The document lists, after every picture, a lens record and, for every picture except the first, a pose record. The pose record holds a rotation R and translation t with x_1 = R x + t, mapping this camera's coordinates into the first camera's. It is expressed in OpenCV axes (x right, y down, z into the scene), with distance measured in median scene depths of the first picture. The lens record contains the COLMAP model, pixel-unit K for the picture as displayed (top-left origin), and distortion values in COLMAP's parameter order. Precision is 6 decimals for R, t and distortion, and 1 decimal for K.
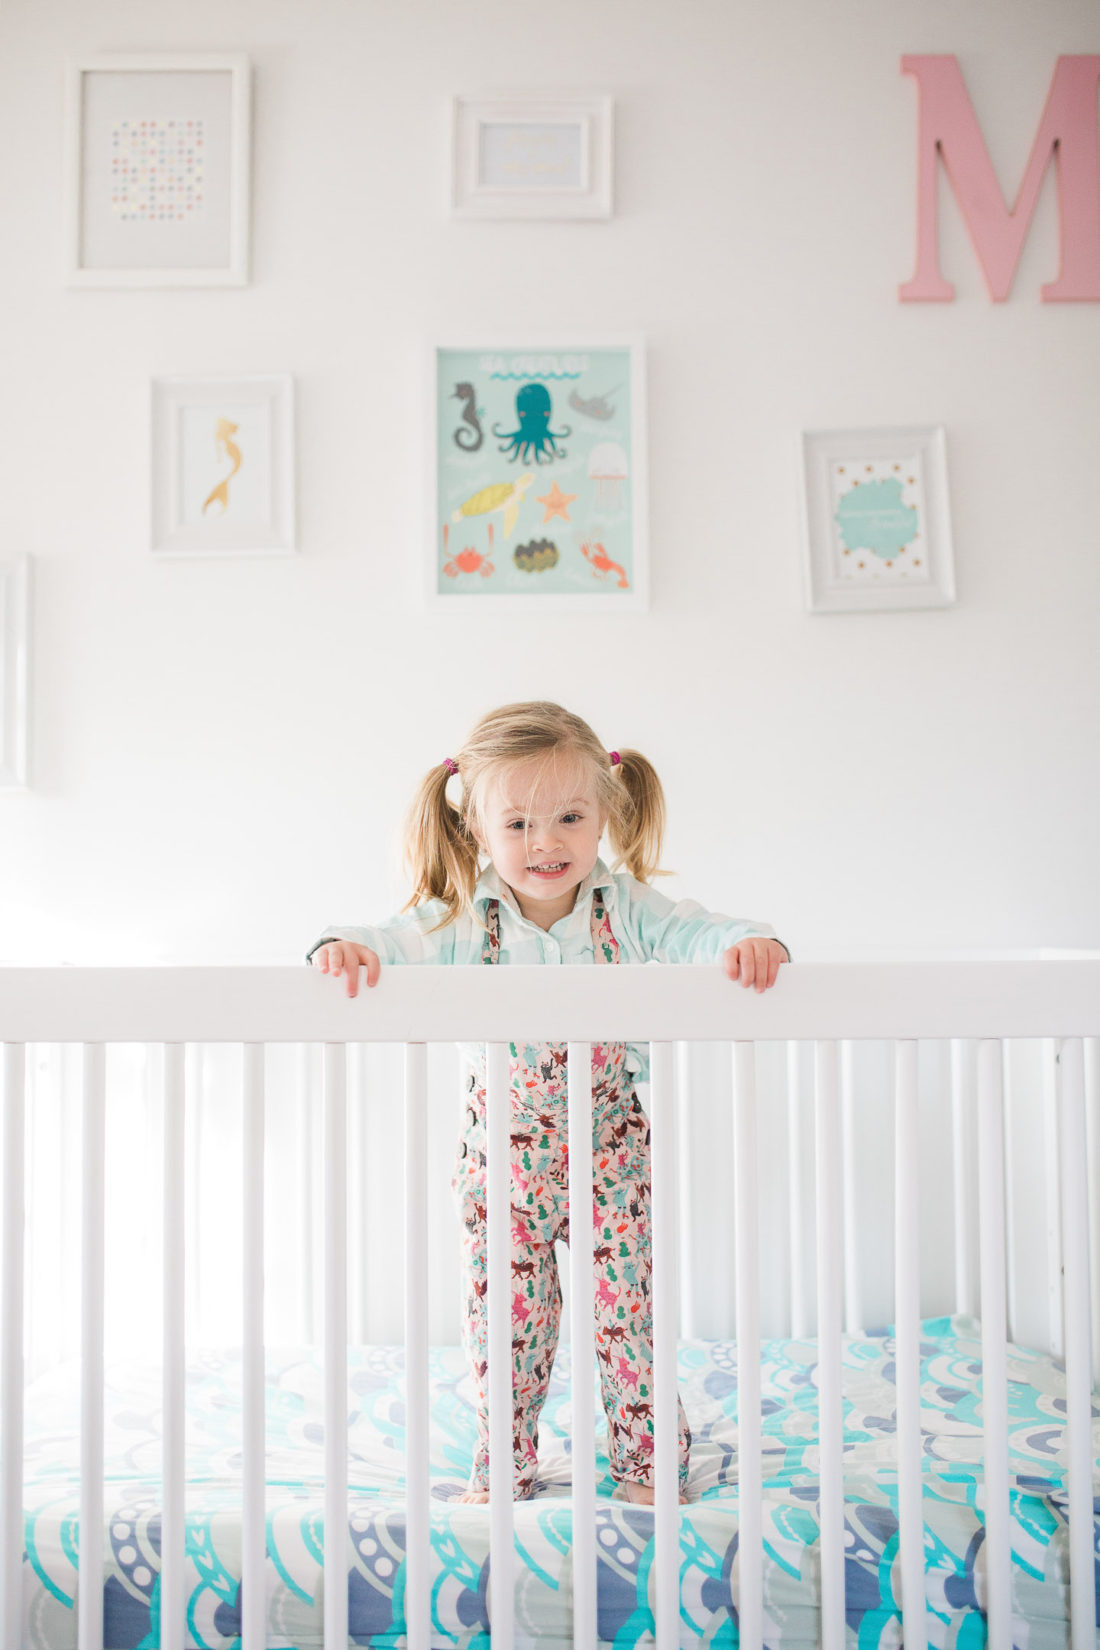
lens RADIAL K [[1608.7, 0, 550.0], [0, 1608.7, 825.0], [0, 0, 1]] dist [-0.087510, 0.146390]
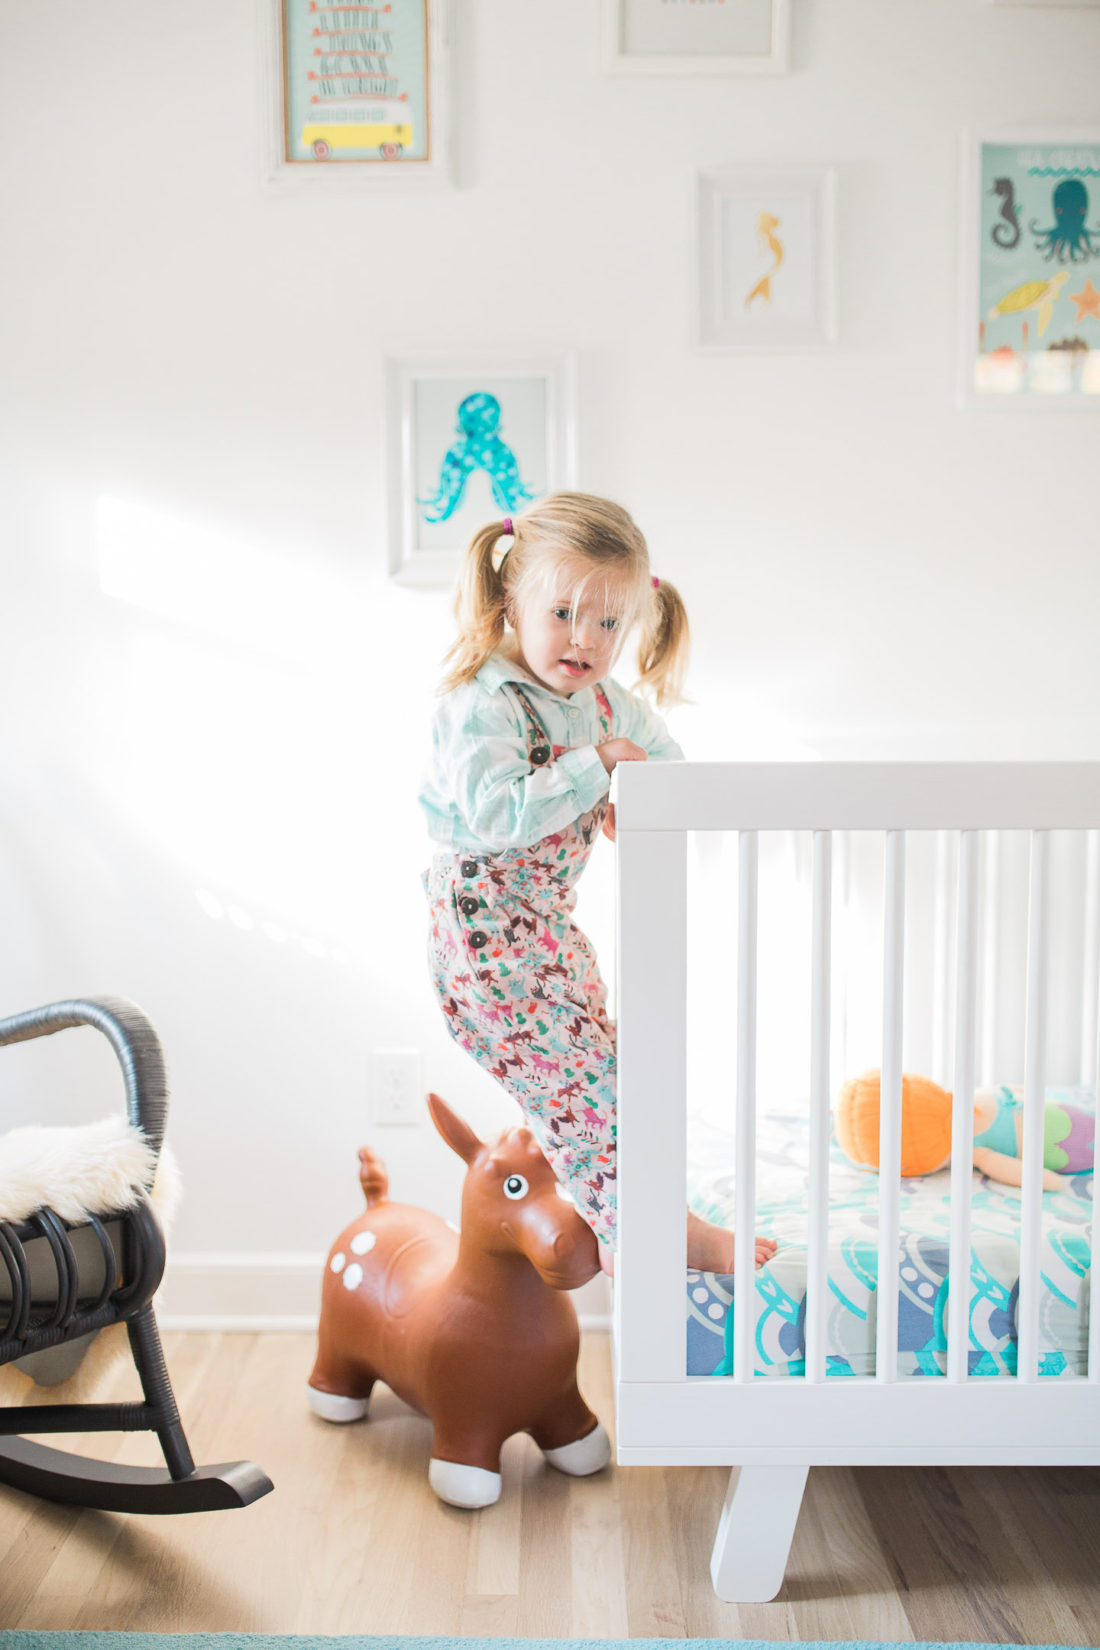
lens RADIAL K [[1608.7, 0, 550.0], [0, 1608.7, 825.0], [0, 0, 1]] dist [-0.087510, 0.146390]
pose [[0.999843, -0.004474, 0.017136, -0.361625], [0.002129, 0.990915, 0.134475, -0.005055], [-0.017582, -0.134417, 0.990769, -0.052687]]
